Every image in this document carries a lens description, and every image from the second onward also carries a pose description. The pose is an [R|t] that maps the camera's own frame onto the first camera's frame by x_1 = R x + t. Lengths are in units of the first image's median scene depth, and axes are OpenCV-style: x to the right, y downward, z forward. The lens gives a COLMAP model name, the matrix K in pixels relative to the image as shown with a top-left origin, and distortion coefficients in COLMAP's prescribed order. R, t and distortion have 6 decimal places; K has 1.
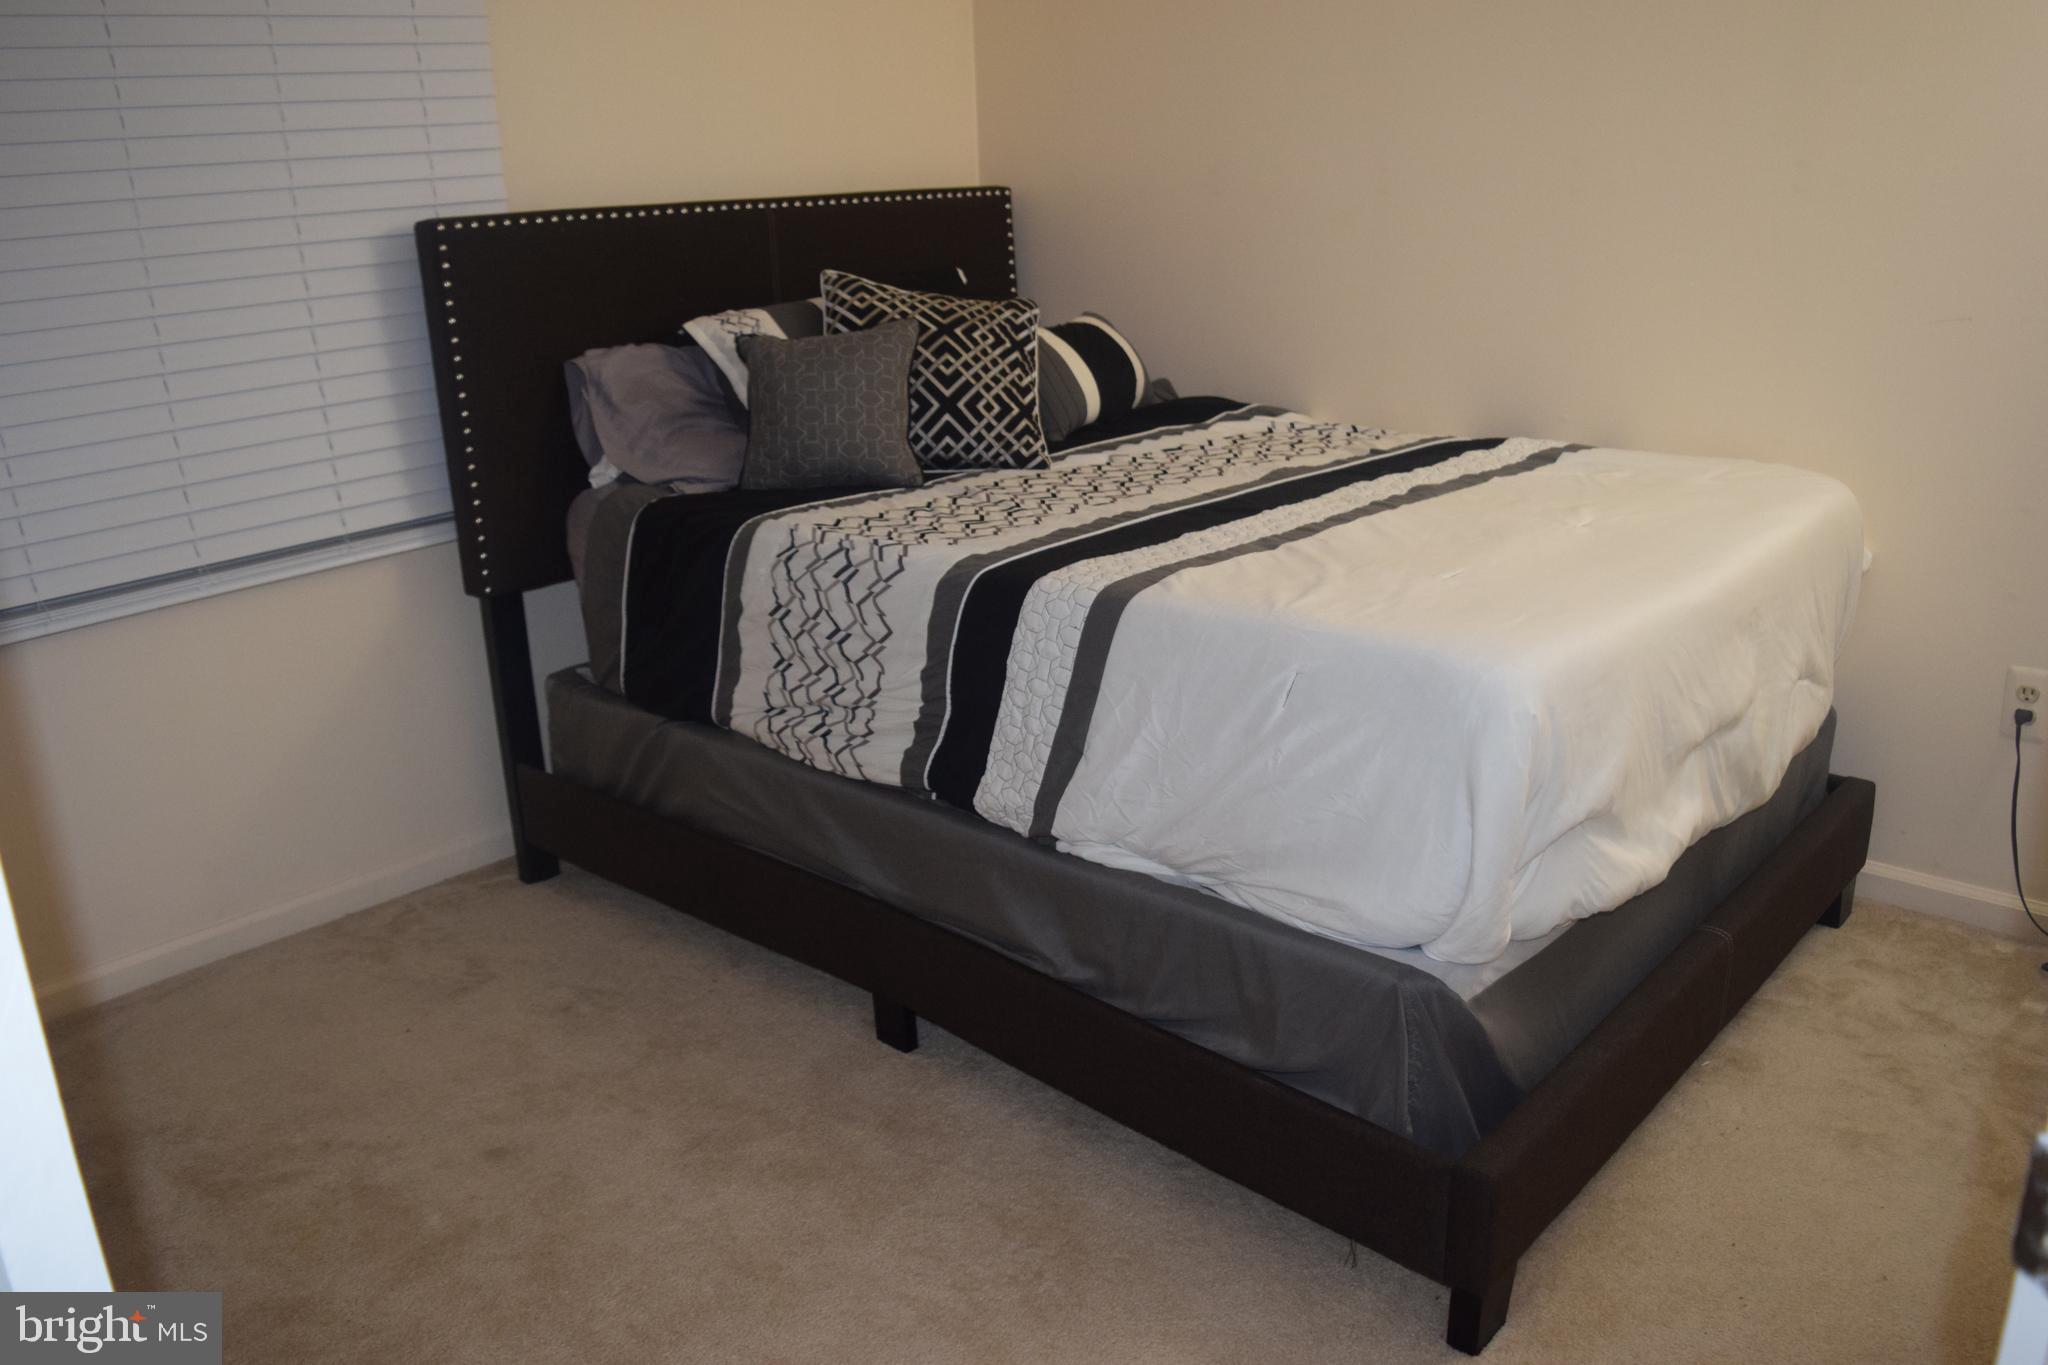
lens RADIAL K [[1603.6, 0, 1027.7], [0, 1603.6, 673.7], [0, 0, 1]] dist [-0.093675, 0.018769]
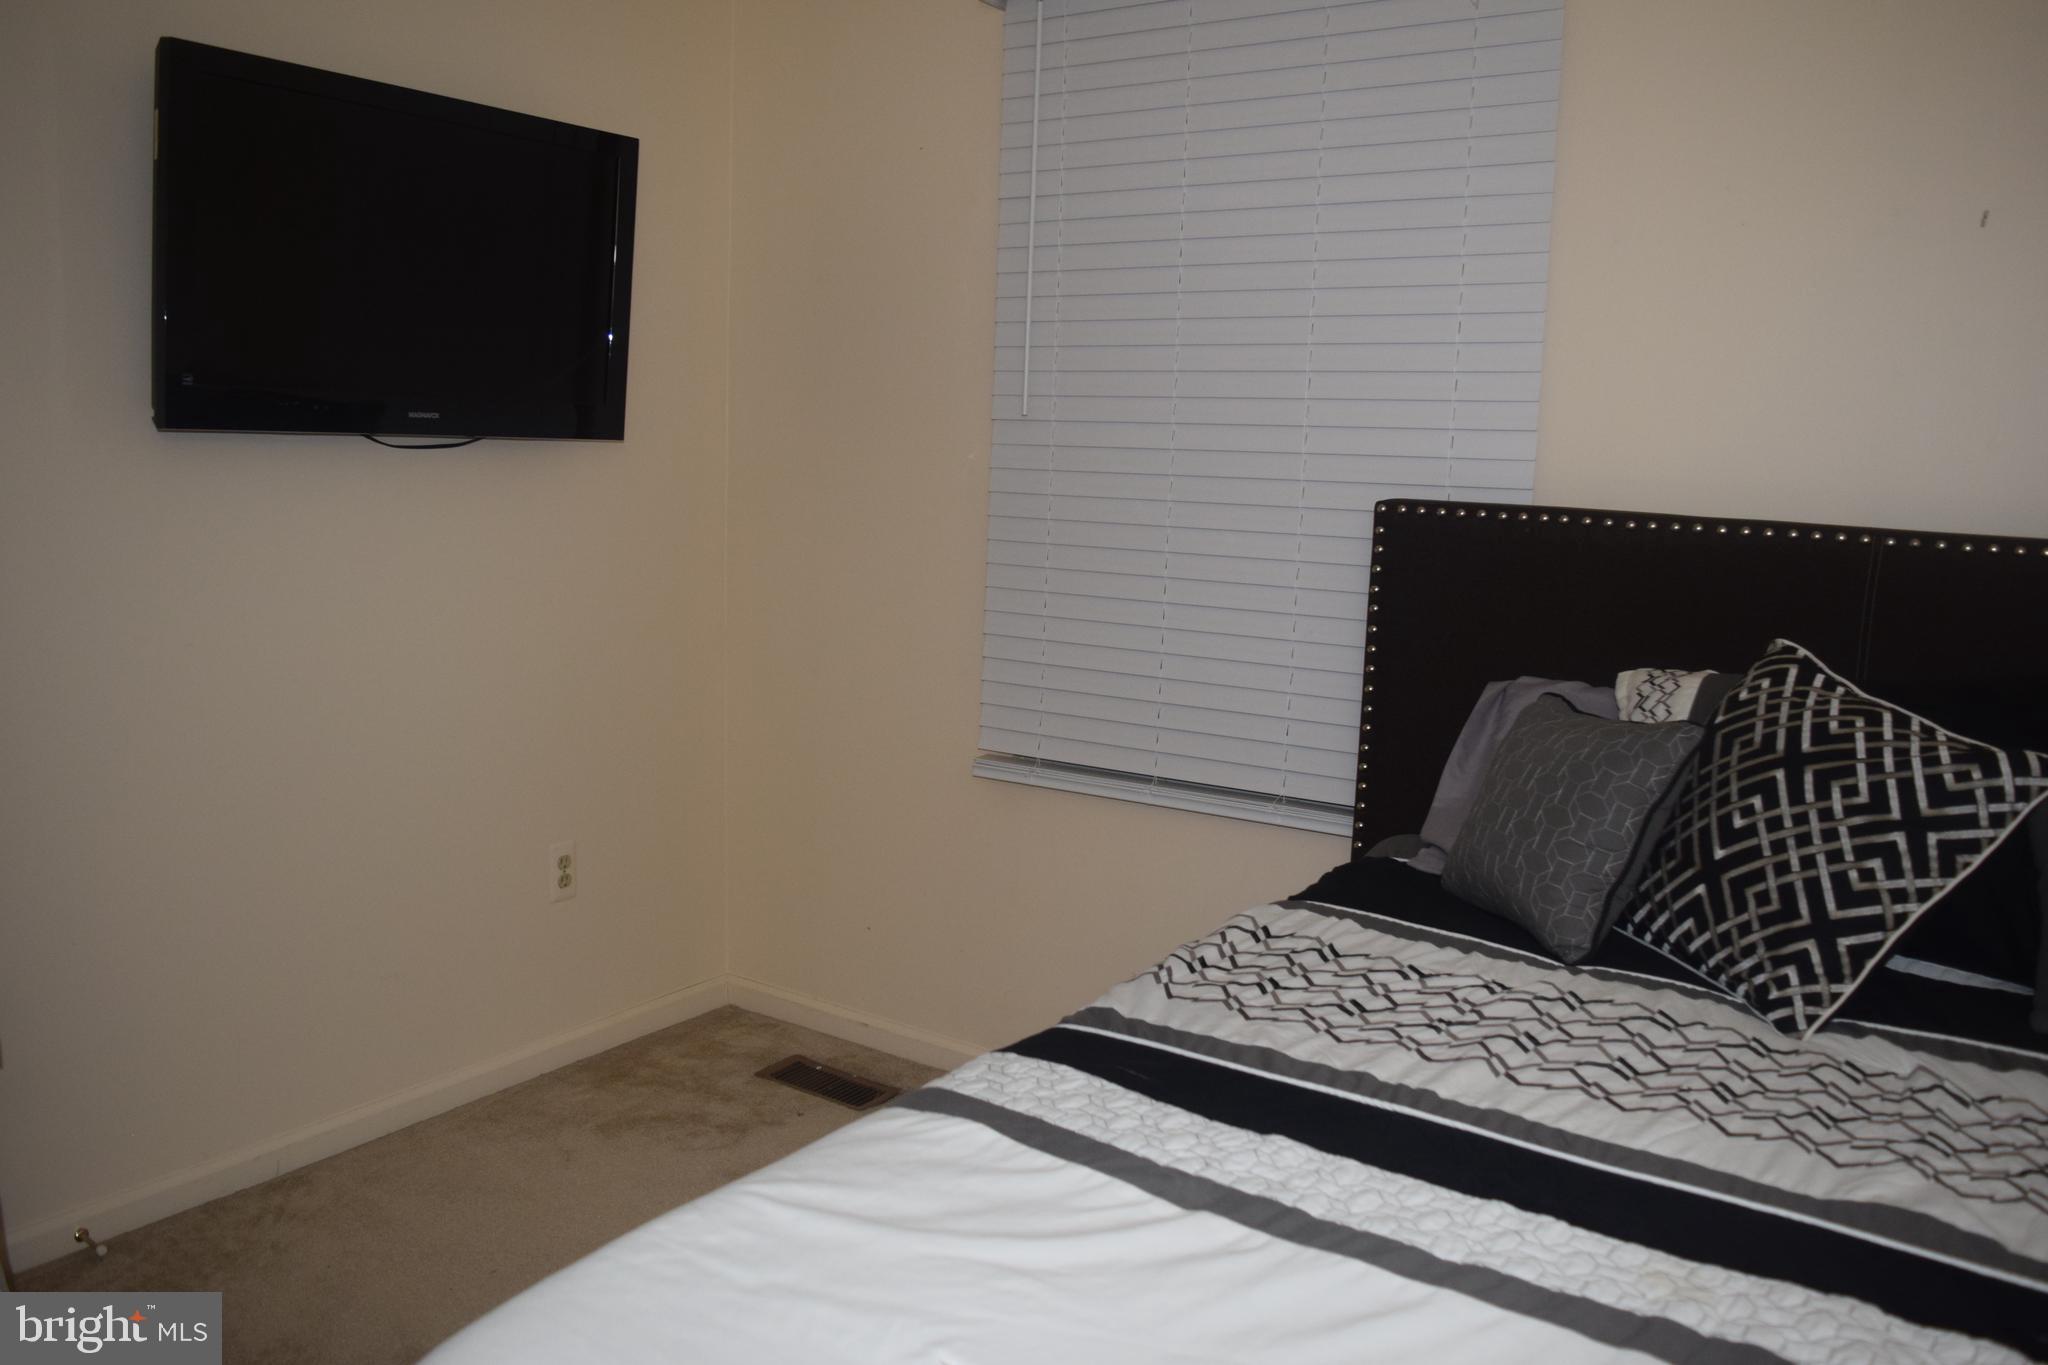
lens RADIAL K [[1603.6, 0, 1027.7], [0, 1603.6, 673.7], [0, 0, 1]] dist [-0.093675, 0.018769]
pose [[0.146229, 0.190564, -0.970723, 0.493716], [-0.333337, 0.933377, 0.133019, -0.235183], [0.931399, 0.304127, 0.200009, 0.615104]]
